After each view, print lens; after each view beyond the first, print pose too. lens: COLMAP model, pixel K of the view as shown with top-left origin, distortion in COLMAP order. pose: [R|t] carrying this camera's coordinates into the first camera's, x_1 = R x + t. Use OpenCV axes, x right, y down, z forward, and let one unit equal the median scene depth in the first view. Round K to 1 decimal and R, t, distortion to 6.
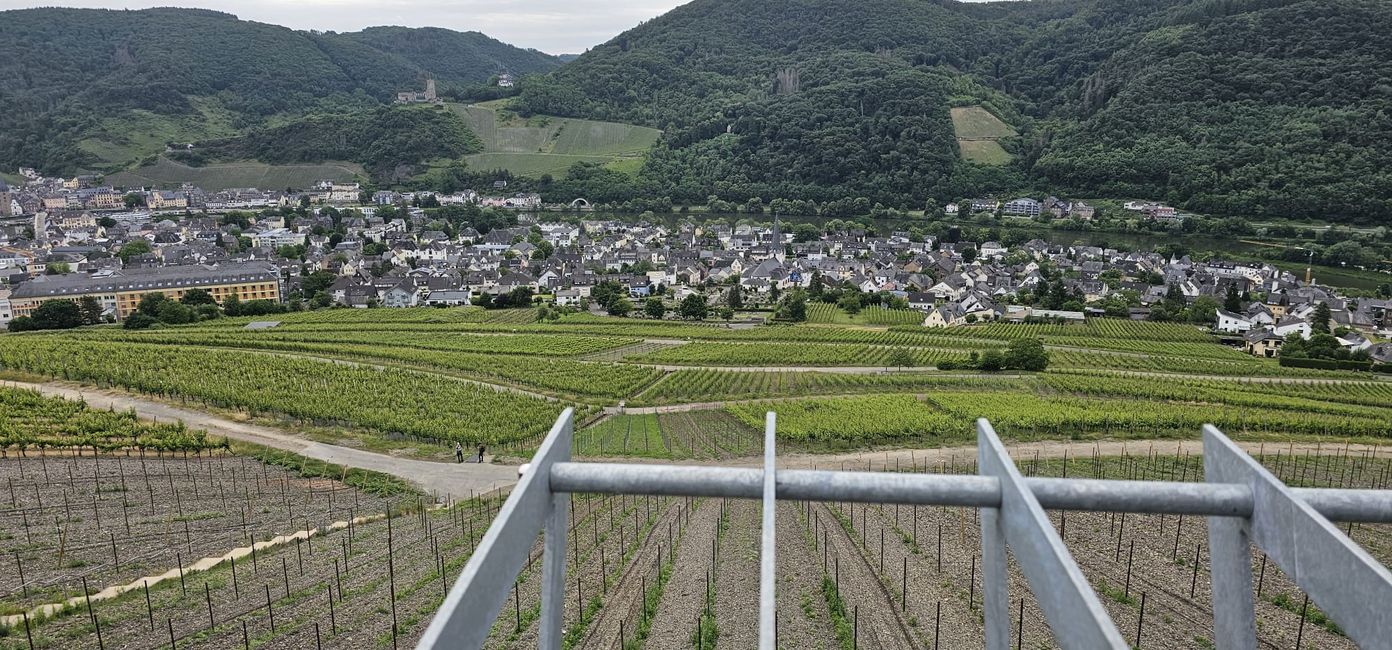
lens RADIAL K [[939.2, 0, 689.2], [0, 939.2, 328.9], [0, 0, 1]] dist [0.066051, -0.077626]
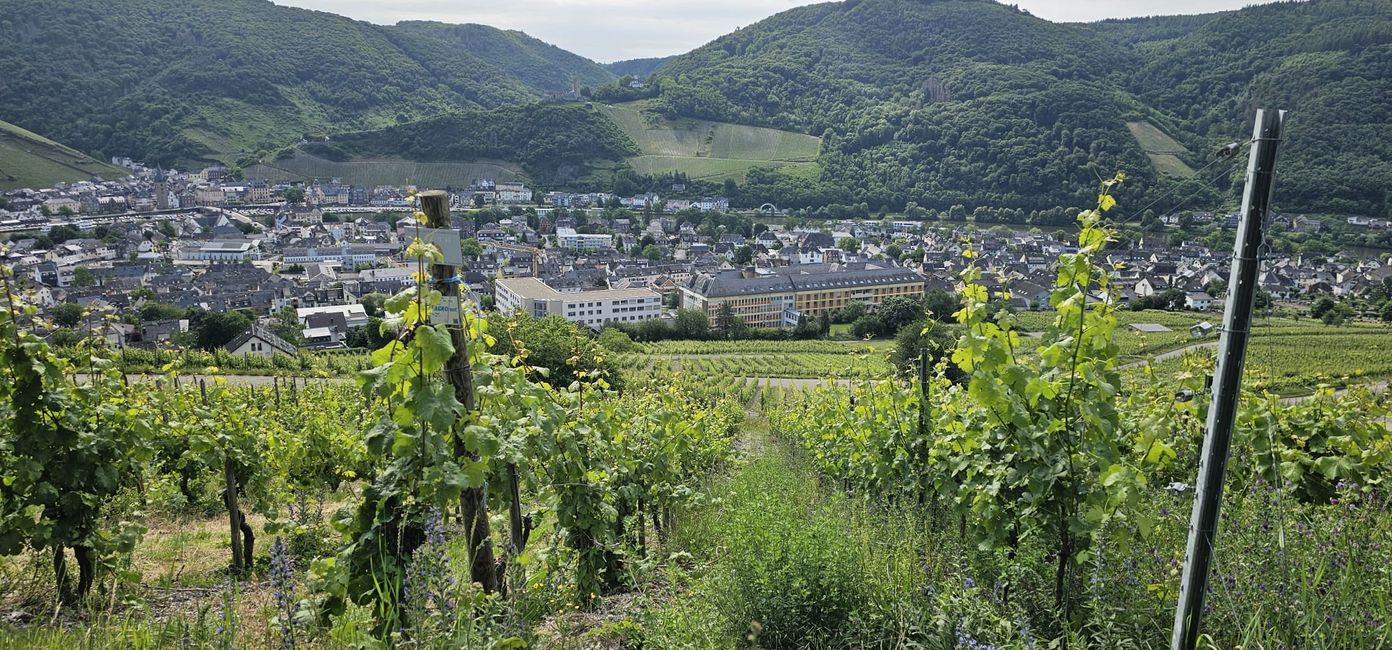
lens RADIAL K [[939.2, 0, 704.2], [0, 939.2, 317.8], [0, 0, 1]] dist [0.066051, -0.077626]
pose [[0.992585, 0.006326, 0.121389, -0.324635], [-0.003495, 0.999717, -0.023522, 0.003010], [-0.121504, 0.022924, 0.992326, 0.049487]]
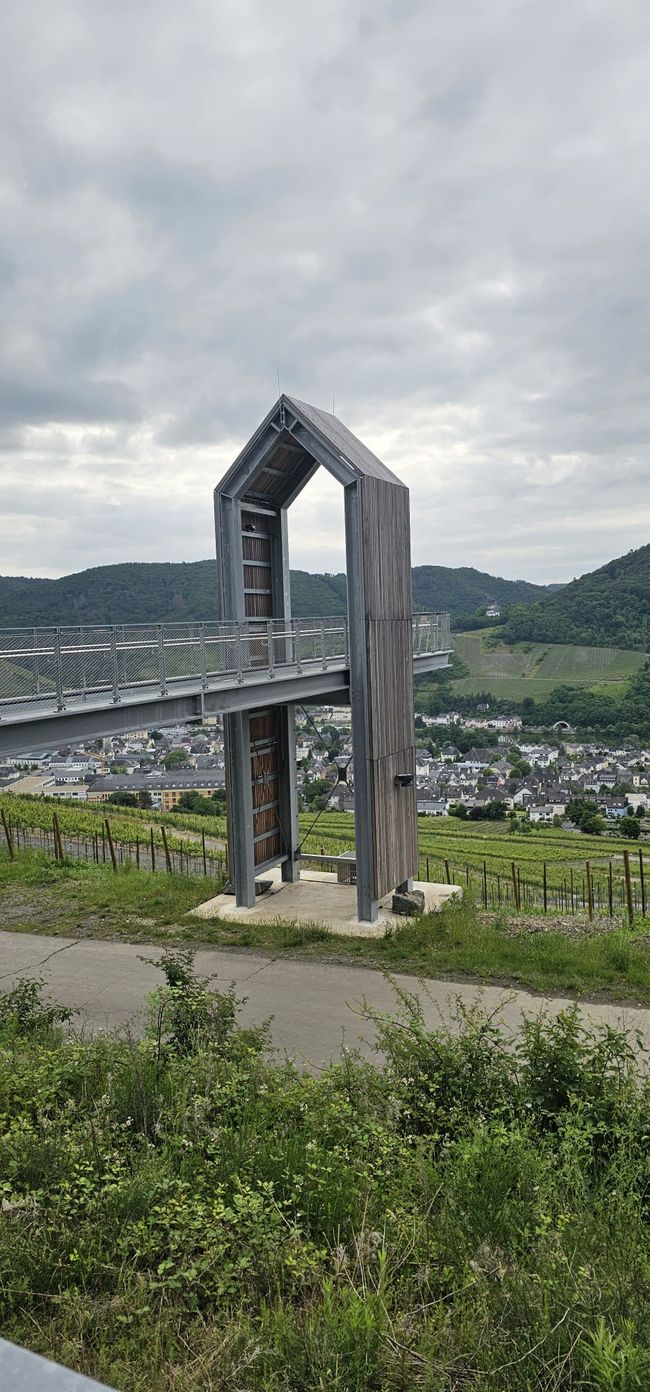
lens RADIAL K [[939.2, 0, 324.6], [0, 939.2, 694.1], [0, 0, 1]] dist [0.066051, -0.077626]
pose [[0.934147, 0.005876, -0.356839, 0.006893], [-0.065566, 0.985672, -0.155409, 0.005707], [0.350813, 0.168571, 0.921148, -0.020773]]
